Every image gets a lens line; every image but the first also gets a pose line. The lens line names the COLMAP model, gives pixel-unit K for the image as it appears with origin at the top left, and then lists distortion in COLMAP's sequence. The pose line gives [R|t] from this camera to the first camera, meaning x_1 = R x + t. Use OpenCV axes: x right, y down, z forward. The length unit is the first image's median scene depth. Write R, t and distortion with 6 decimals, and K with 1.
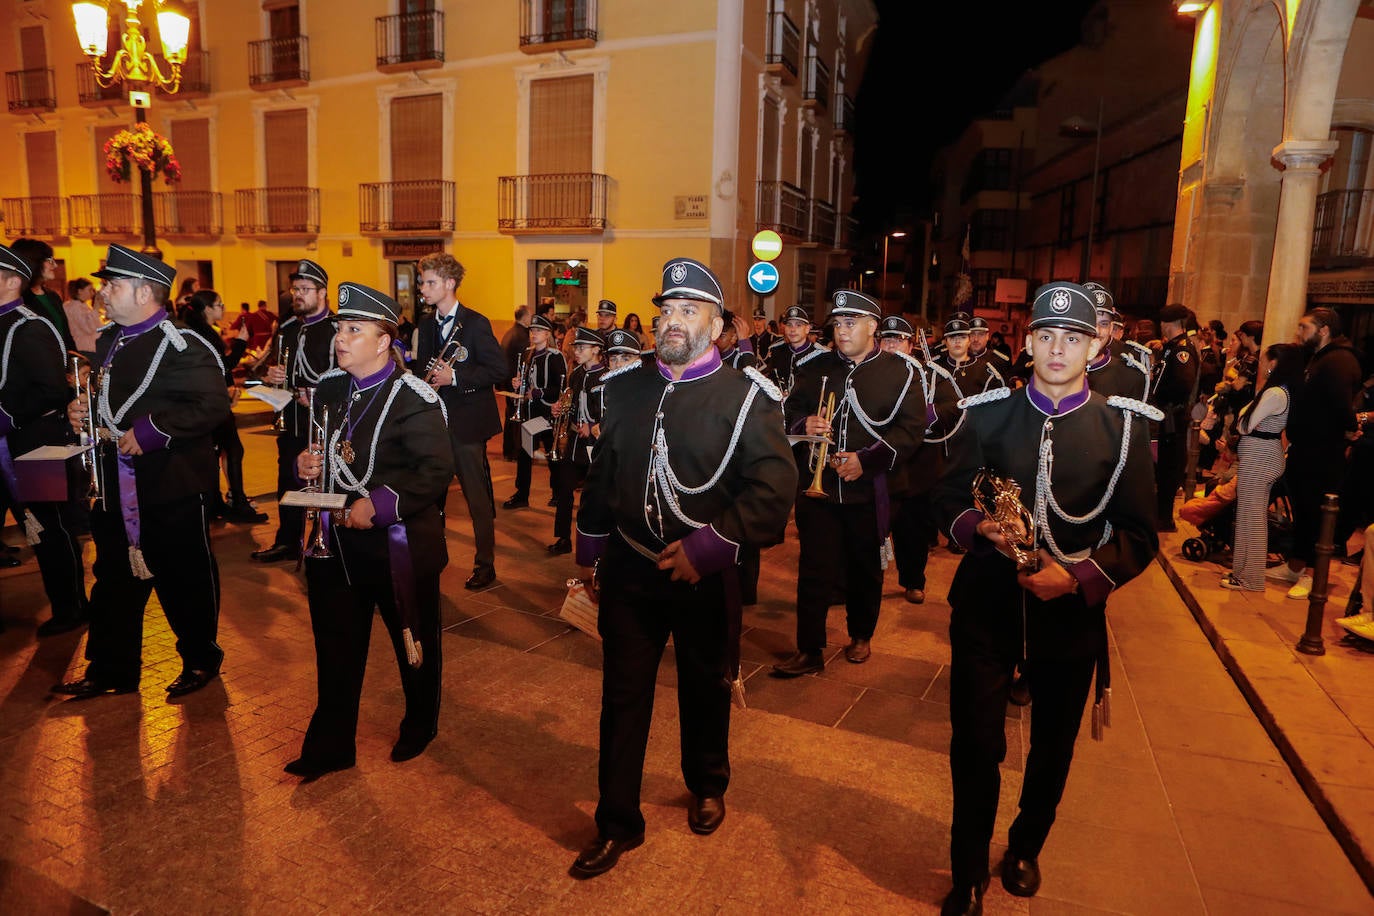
lens RADIAL K [[992.6, 0, 673.3], [0, 992.6, 458.0], [0, 0, 1]] dist [-0.107144, 0.088835]
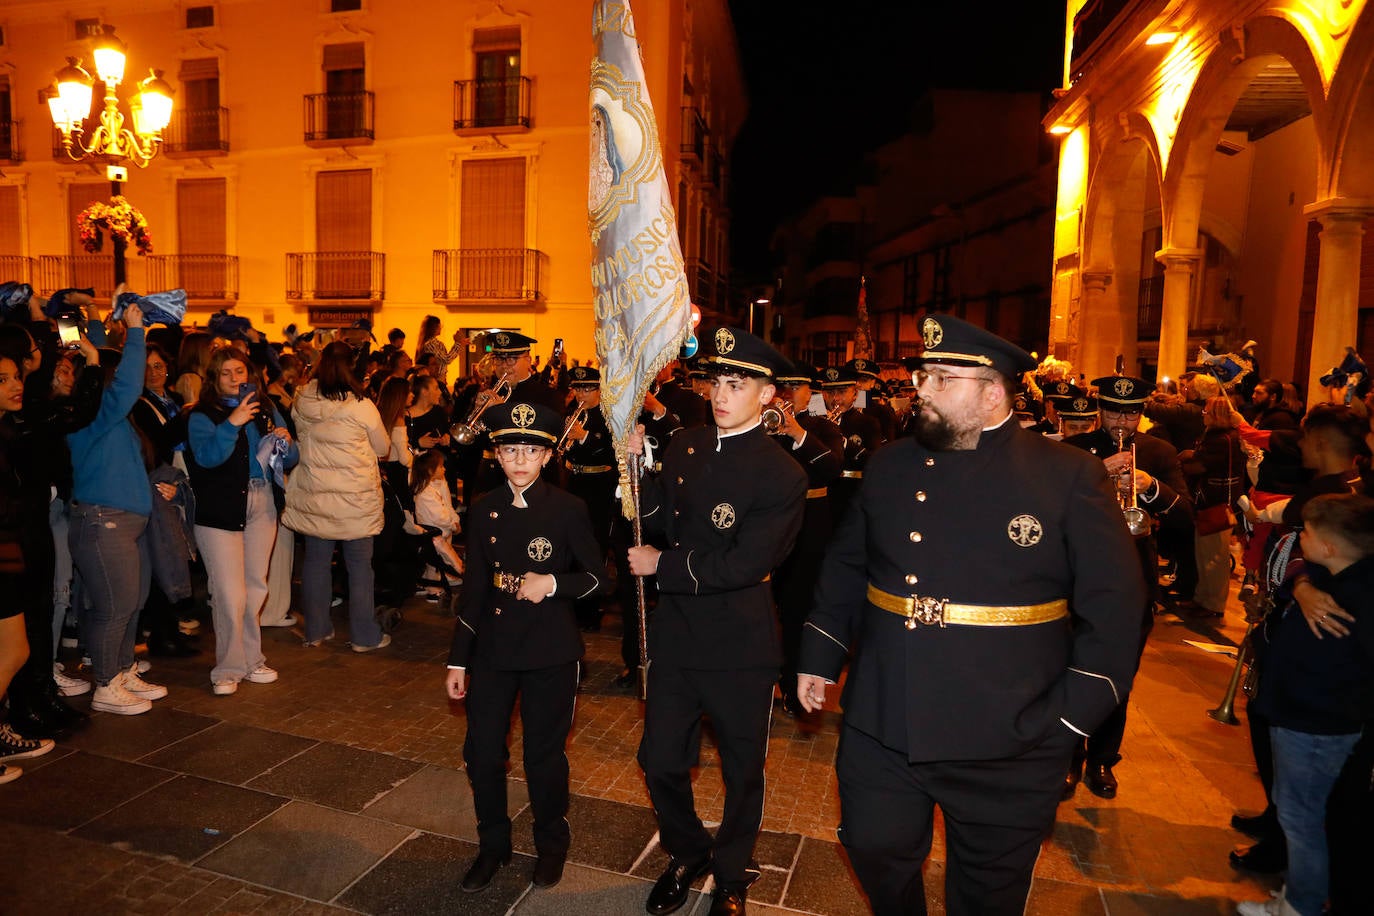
lens RADIAL K [[977.8, 0, 687.0], [0, 977.8, 458.0], [0, 0, 1]] dist [-0.108092, 0.090157]
pose [[0.983513, -0.019437, 0.179788, -0.098294], [0.029913, 0.997997, -0.055744, 0.003157], [-0.178344, 0.060203, 0.982125, -0.056409]]
